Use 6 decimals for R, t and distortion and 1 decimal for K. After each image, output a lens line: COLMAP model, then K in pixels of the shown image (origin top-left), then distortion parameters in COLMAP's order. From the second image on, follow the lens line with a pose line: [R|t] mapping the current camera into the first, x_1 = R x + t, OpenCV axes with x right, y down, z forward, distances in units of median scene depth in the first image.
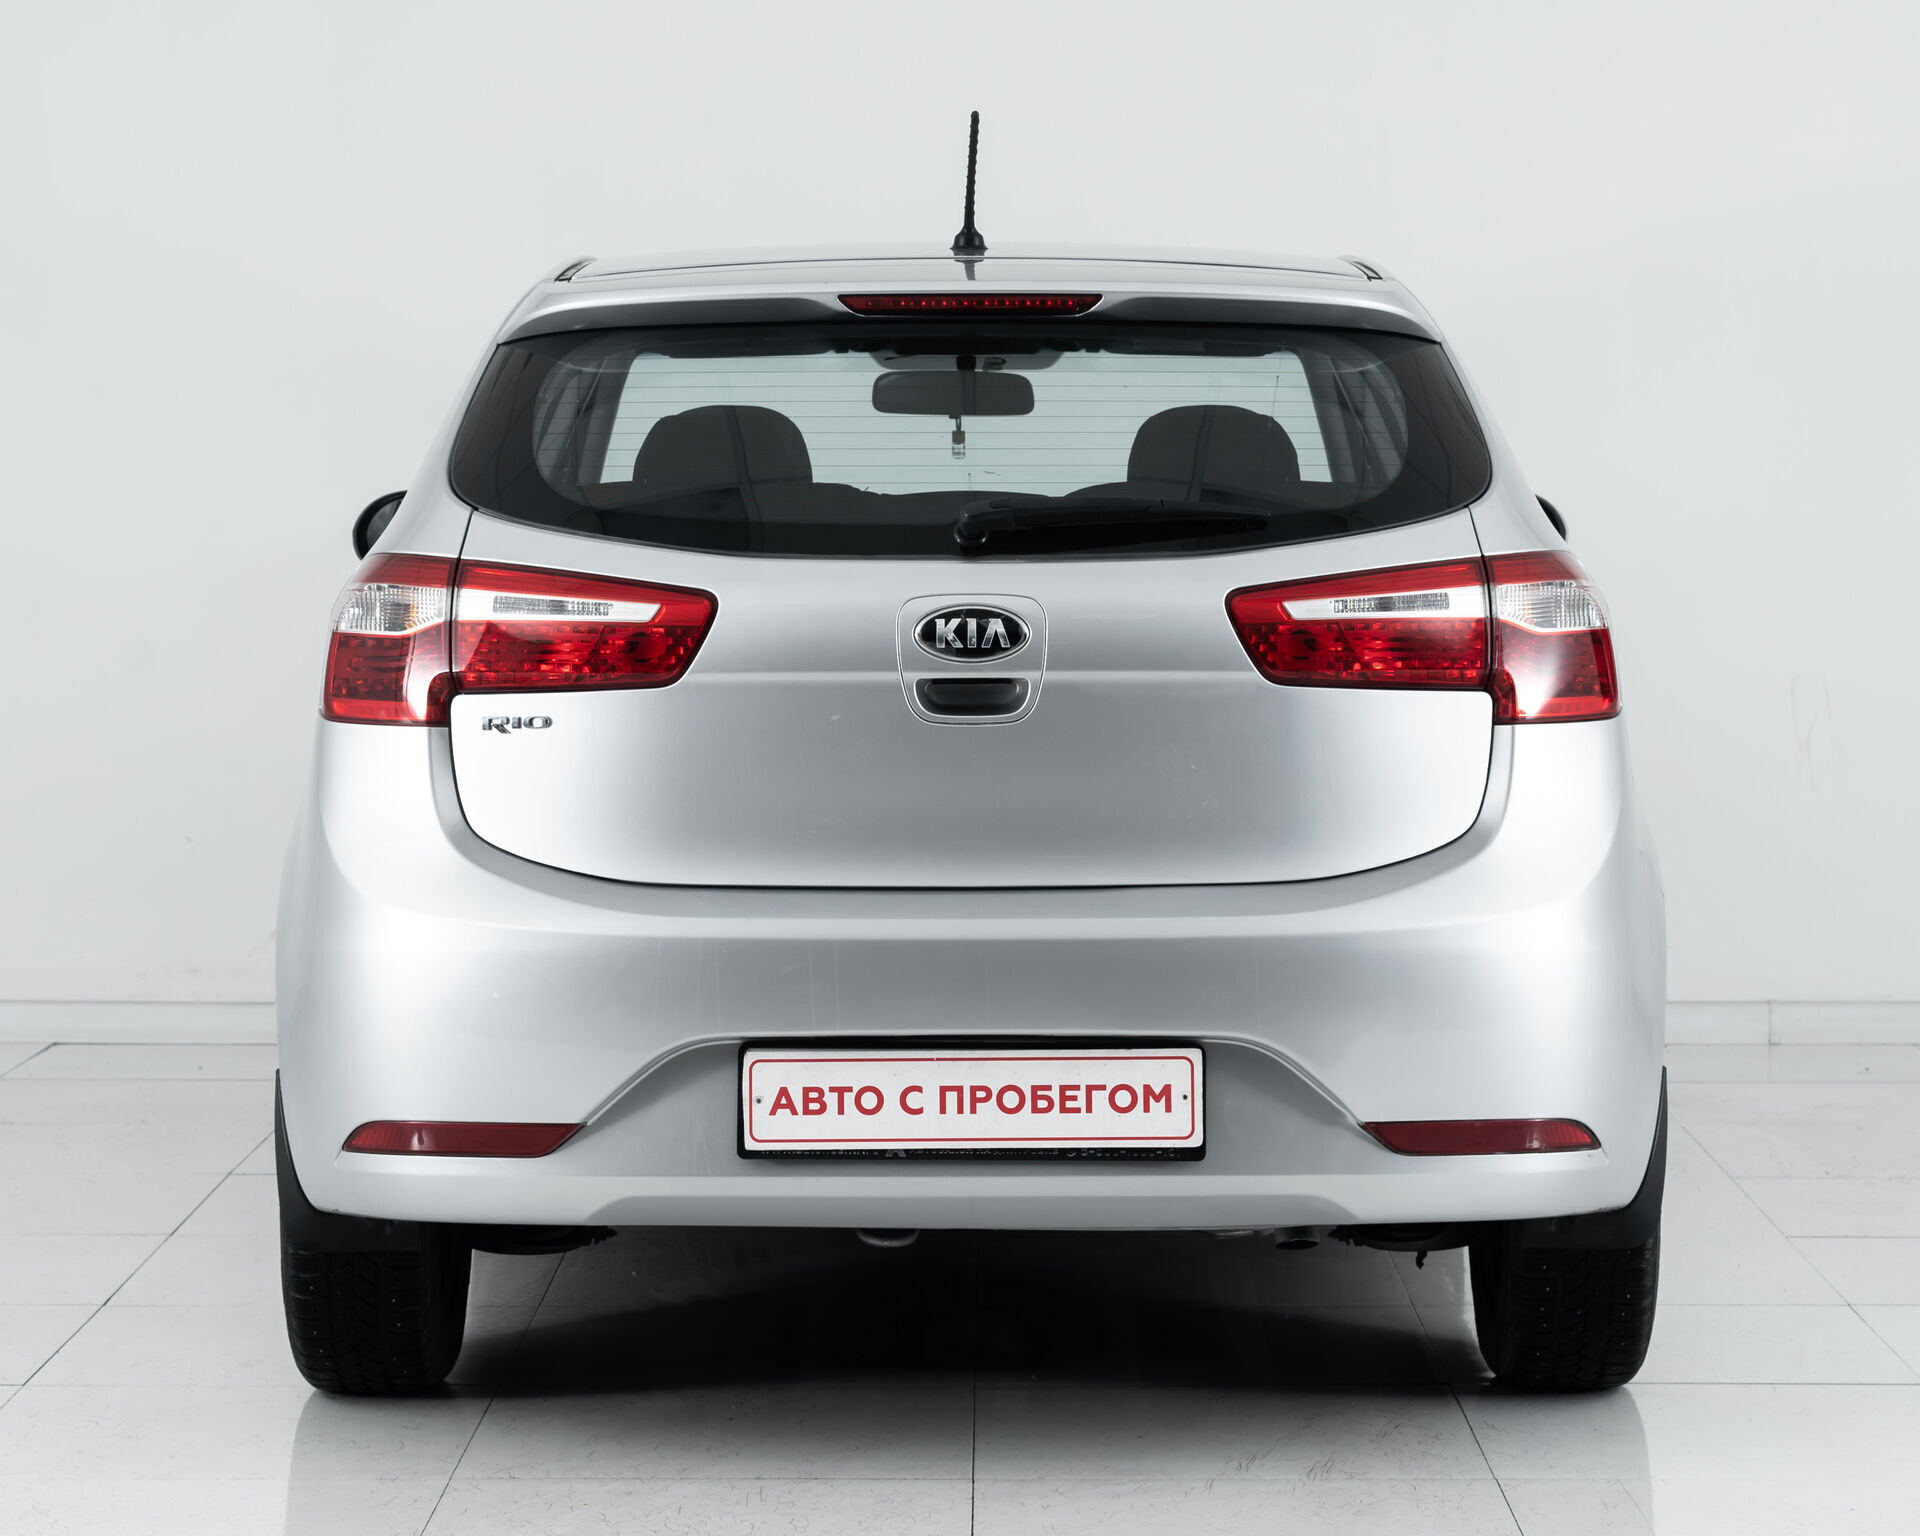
lens RADIAL K [[3701.1, 0, 969.7], [0, 3701.1, 773.4], [0, 0, 1]] dist [-0.116845, 0.000000]
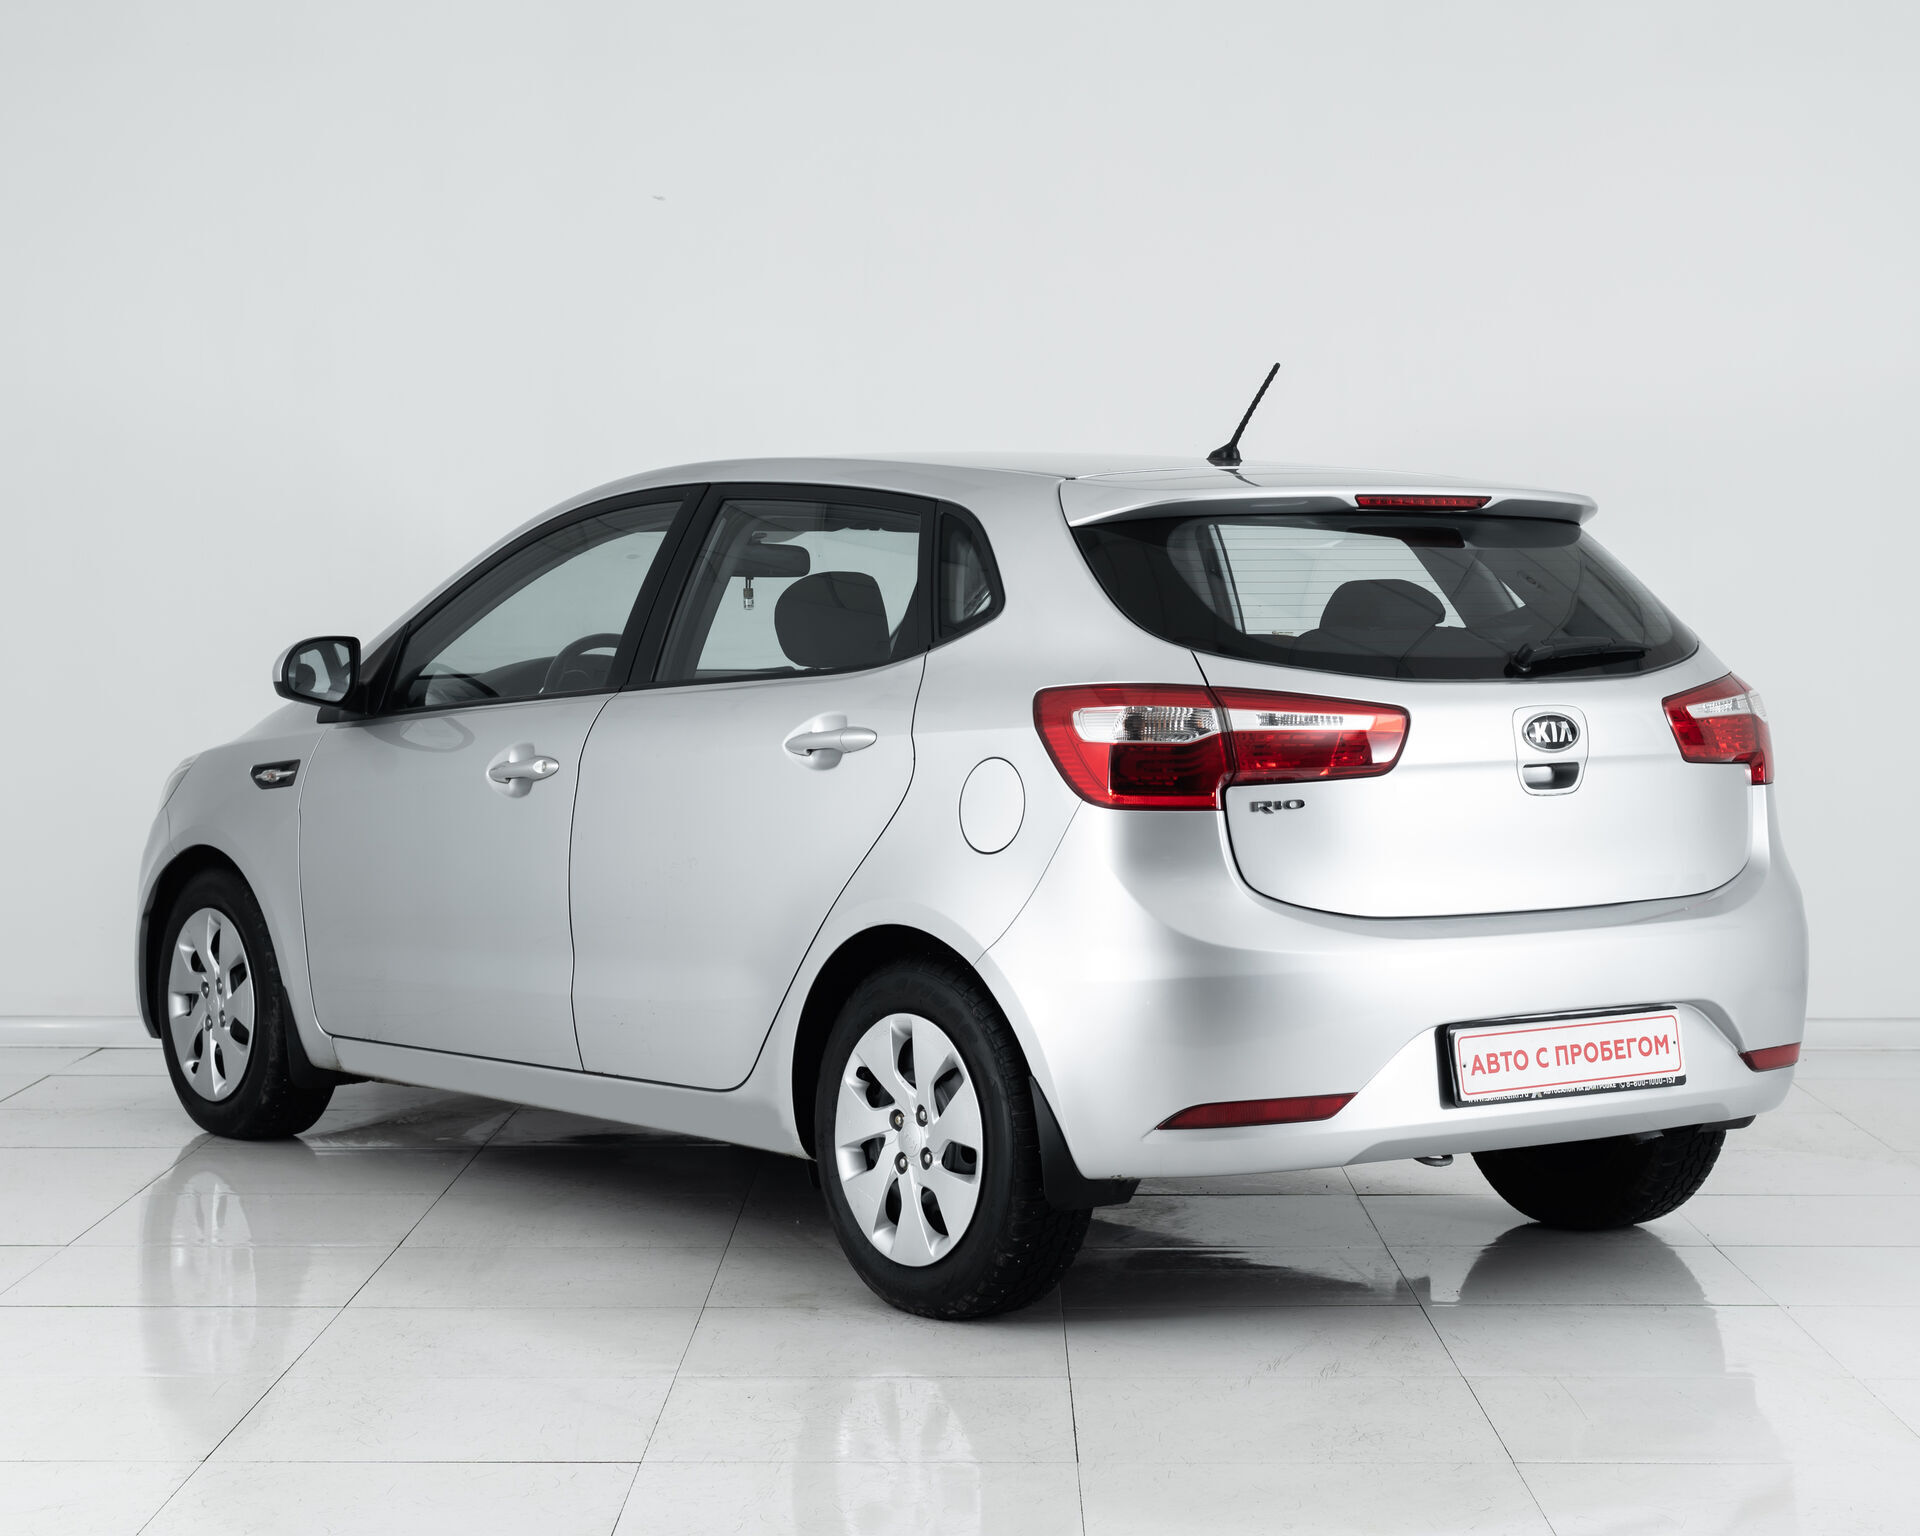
lens RADIAL K [[3494.5, 0, 958.6], [0, 3494.5, 758.2], [0, 0, 1]] dist [-0.113974, 0.000000]
pose [[0.833653, -0.024649, 0.551739, -0.930048], [0.050108, 0.998259, -0.031113, 0.003055], [-0.550011, 0.053584, 0.833437, -0.006432]]
